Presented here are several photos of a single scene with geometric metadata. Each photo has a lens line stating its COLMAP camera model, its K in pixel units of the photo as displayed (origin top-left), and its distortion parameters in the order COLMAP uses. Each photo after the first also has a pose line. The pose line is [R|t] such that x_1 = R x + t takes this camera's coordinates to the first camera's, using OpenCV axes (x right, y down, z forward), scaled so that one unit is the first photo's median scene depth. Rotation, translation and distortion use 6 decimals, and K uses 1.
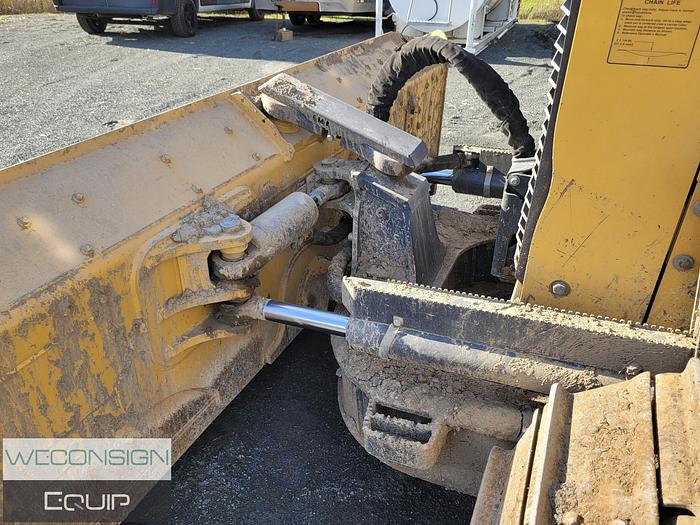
lens RADIAL K [[526.2, 0, 347.8], [0, 526.2, 263.6], [0, 0, 1]] dist [0.053339, -0.033852]
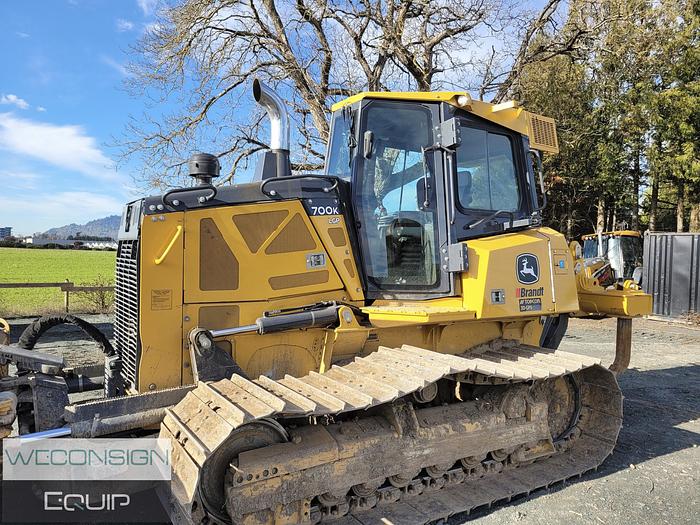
lens RADIAL K [[526.2, 0, 343.8], [0, 526.2, 264.0], [0, 0, 1]] dist [0.053339, -0.033852]
pose [[0.567884, -0.002788, 0.823104, -0.991045], [0.411313, 0.867151, -0.280840, 0.512922], [-0.712972, 0.498038, 0.493588, -1.056876]]
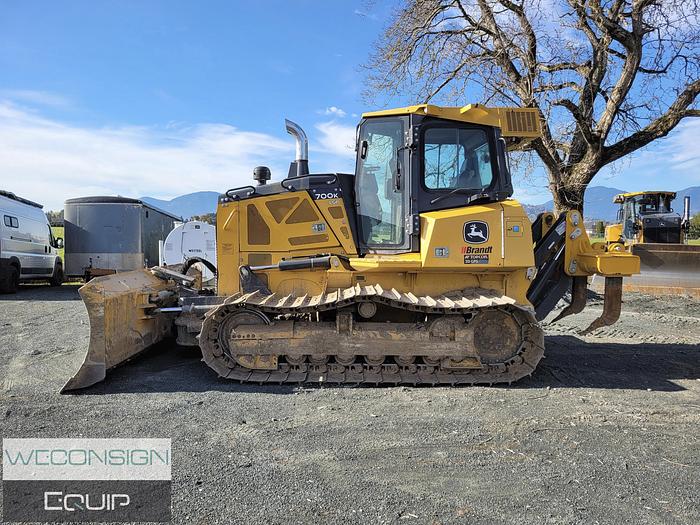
lens RADIAL K [[526.2, 0, 350.0], [0, 526.2, 270.3], [0, 0, 1]] dist [0.053339, -0.033852]
pose [[0.909181, -0.019471, 0.415946, -0.482671], [0.208426, 0.886046, -0.414104, 1.702931], [-0.360484, 0.463189, 0.809634, -2.863369]]
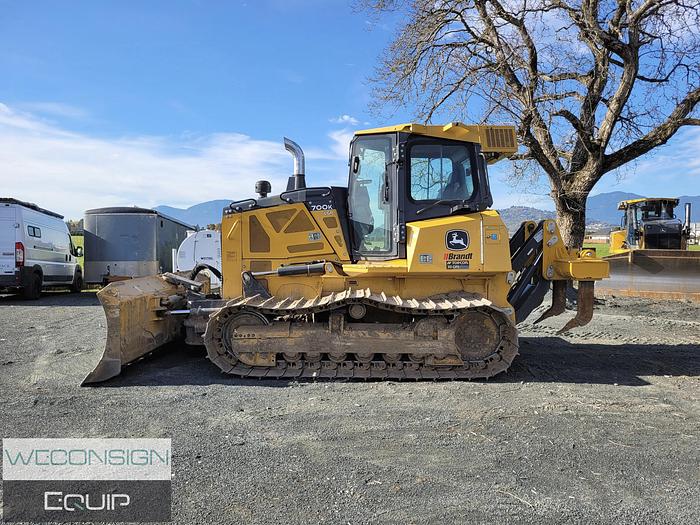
lens RADIAL K [[526.2, 0, 350.9], [0, 526.2, 273.2], [0, 0, 1]] dist [0.053339, -0.033852]
pose [[0.919777, -0.019362, 0.391964, -0.464610], [0.200414, 0.881896, -0.426724, 1.890927], [-0.337409, 0.471046, 0.815028, -3.187948]]
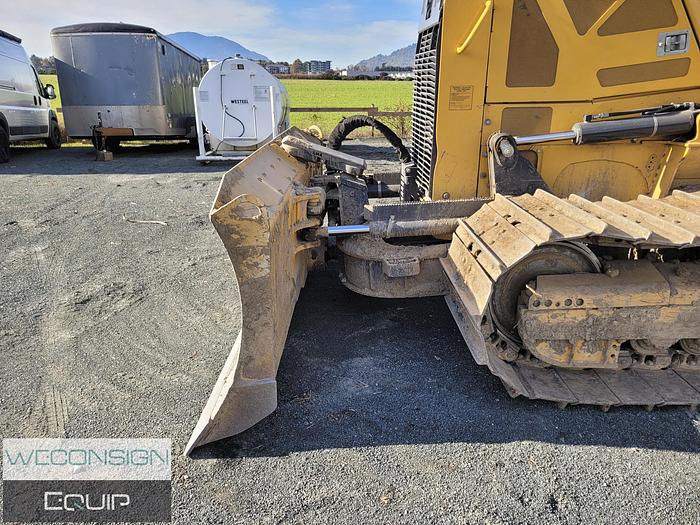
lens RADIAL K [[526.2, 0, 341.9], [0, 526.2, 267.6], [0, 0, 1]] dist [0.053339, -0.033852]
pose [[0.909047, -0.139991, 0.392475, -0.851209], [0.218379, 0.962224, -0.162593, 0.523102], [-0.354887, 0.233513, 0.905277, -0.812234]]
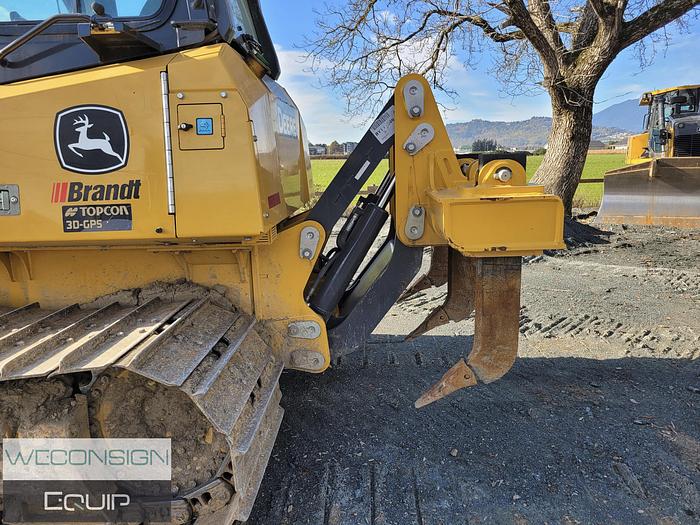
lens RADIAL K [[526.2, 0, 347.5], [0, 526.2, 261.9], [0, 0, 1]] dist [0.053339, -0.033852]
pose [[0.931951, -0.089849, 0.351275, 1.903546], [0.208292, 0.925666, -0.315843, 0.950686], [-0.296785, 0.367518, 0.881391, -1.558001]]
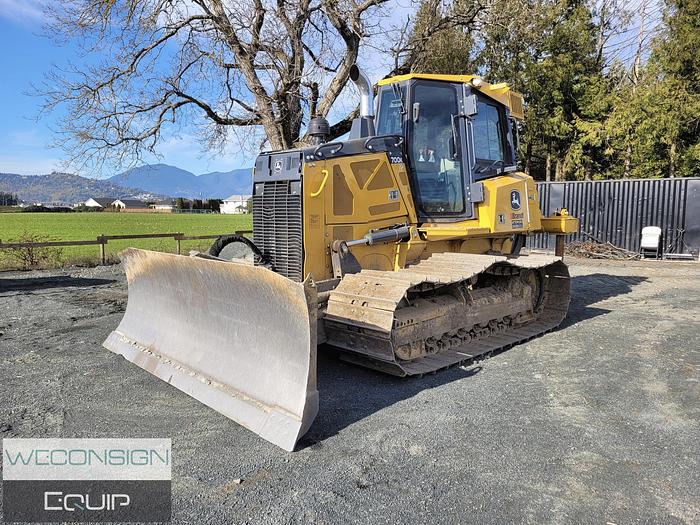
lens RADIAL K [[526.2, 0, 346.6], [0, 526.2, 261.5], [0, 0, 1]] dist [0.053339, -0.033852]
pose [[0.363578, -0.087833, 0.927414, -2.464316], [0.487184, 0.866479, -0.108930, 0.375961], [-0.794017, 0.491426, 0.357824, -0.563336]]
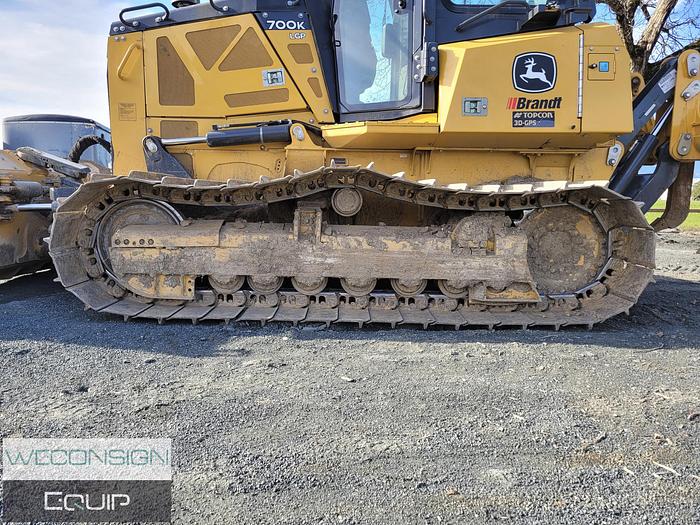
lens RADIAL K [[526.2, 0, 345.2], [0, 526.2, 262.2], [0, 0, 1]] dist [0.053339, -0.033852]
pose [[0.913527, -0.033151, 0.405426, 0.225575], [0.194789, 0.910624, -0.364448, 1.477708], [-0.357108, 0.411905, 0.838336, -1.573640]]
